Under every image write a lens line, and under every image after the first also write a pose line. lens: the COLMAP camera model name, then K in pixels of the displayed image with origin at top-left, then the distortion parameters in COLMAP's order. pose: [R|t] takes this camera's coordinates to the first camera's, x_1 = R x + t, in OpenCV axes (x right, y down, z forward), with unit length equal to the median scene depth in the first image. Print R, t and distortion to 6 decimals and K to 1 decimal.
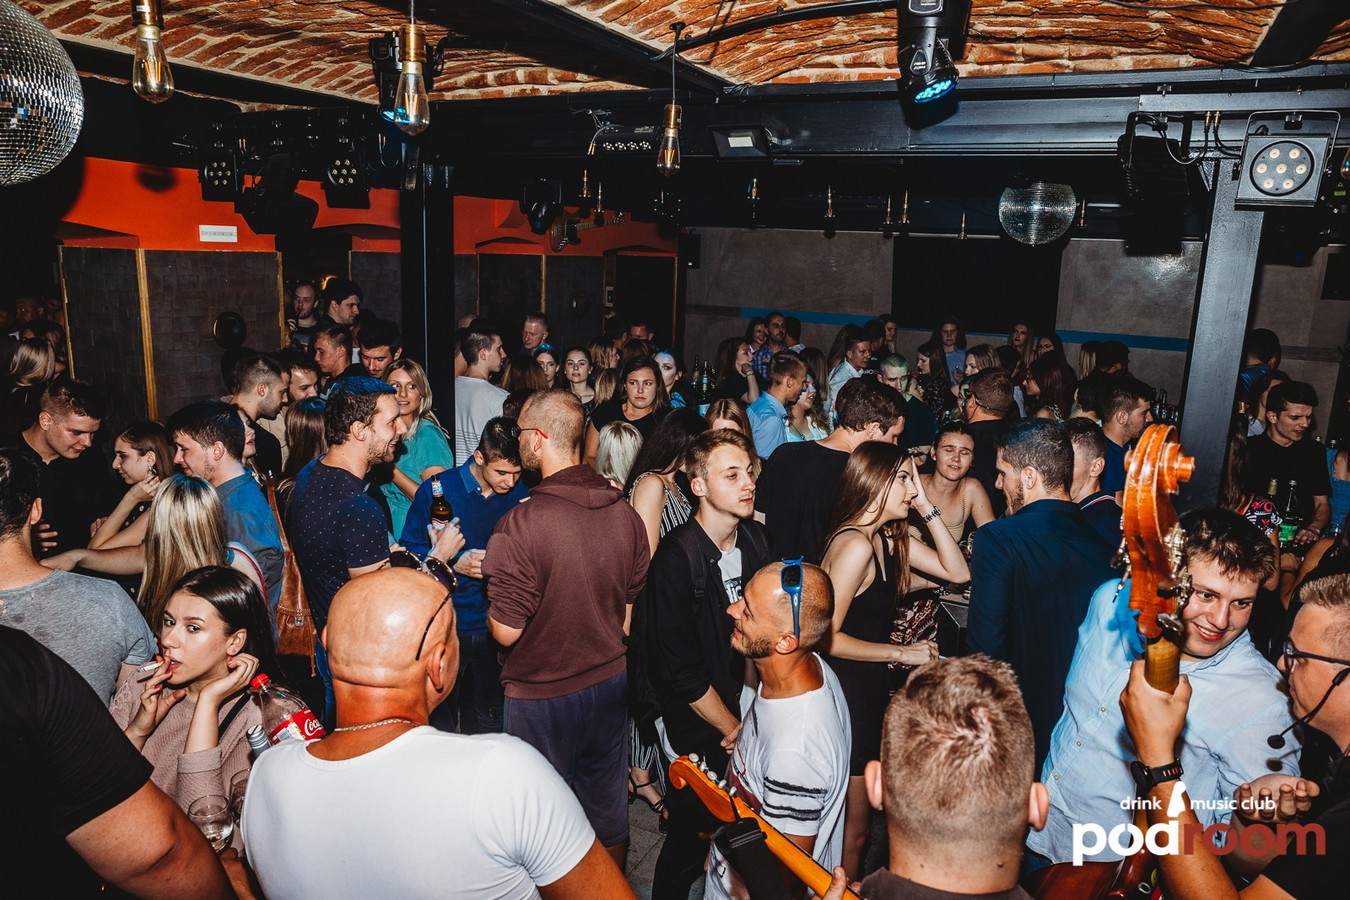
lens RADIAL K [[929.1, 0, 671.1], [0, 929.1, 455.8], [0, 0, 1]] dist [-0.112530, 0.095229]
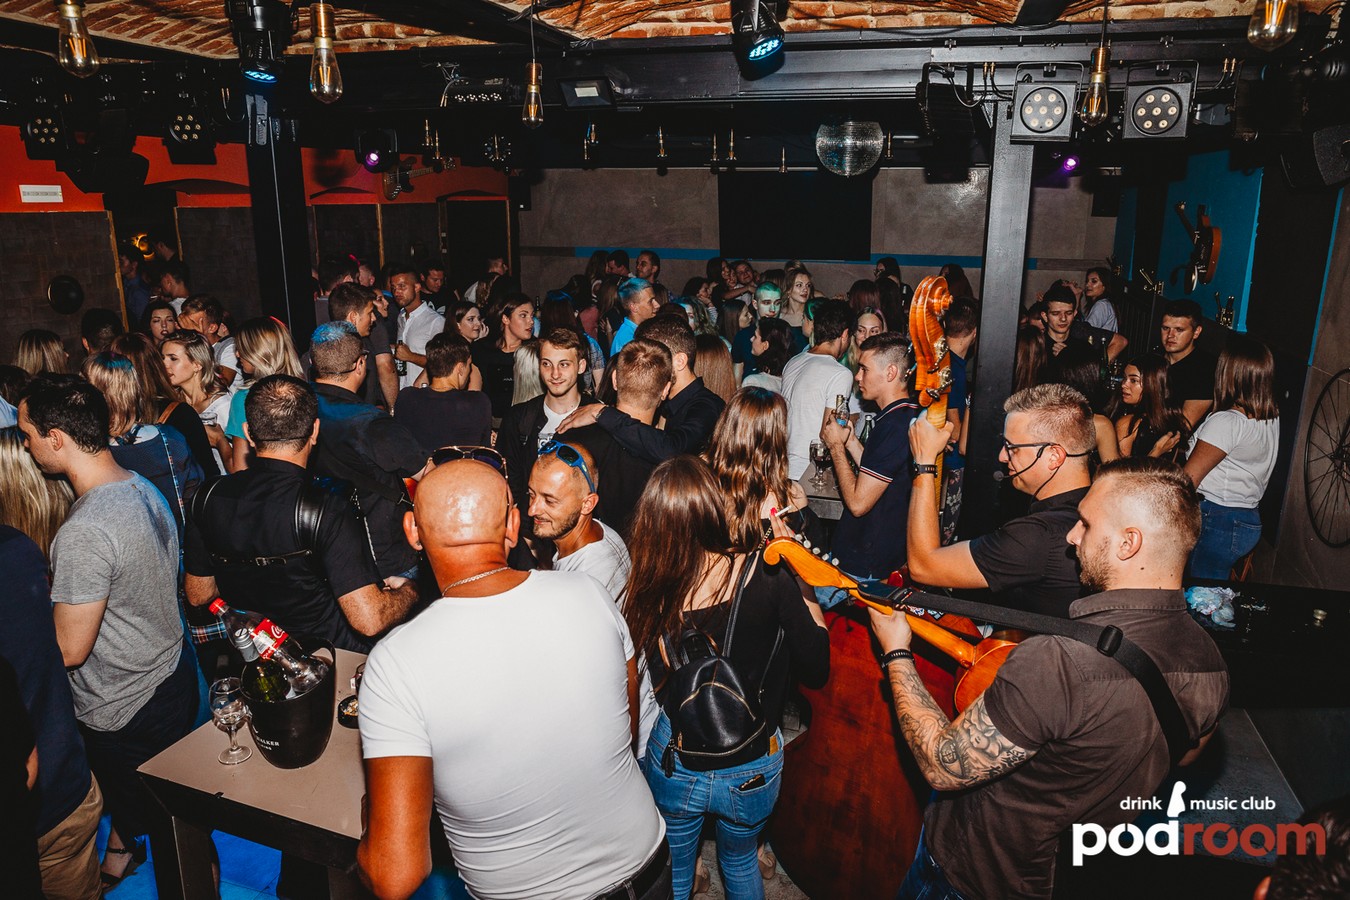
lens RADIAL K [[922.0, 0, 667.9], [0, 922.0, 449.8], [0, 0, 1]] dist [-0.101937, 0.082344]
pose [[0.982199, -0.080882, 0.169538, -0.042629], [0.070781, 0.995384, 0.064806, 0.015576], [-0.173997, -0.051653, 0.983391, -0.089367]]
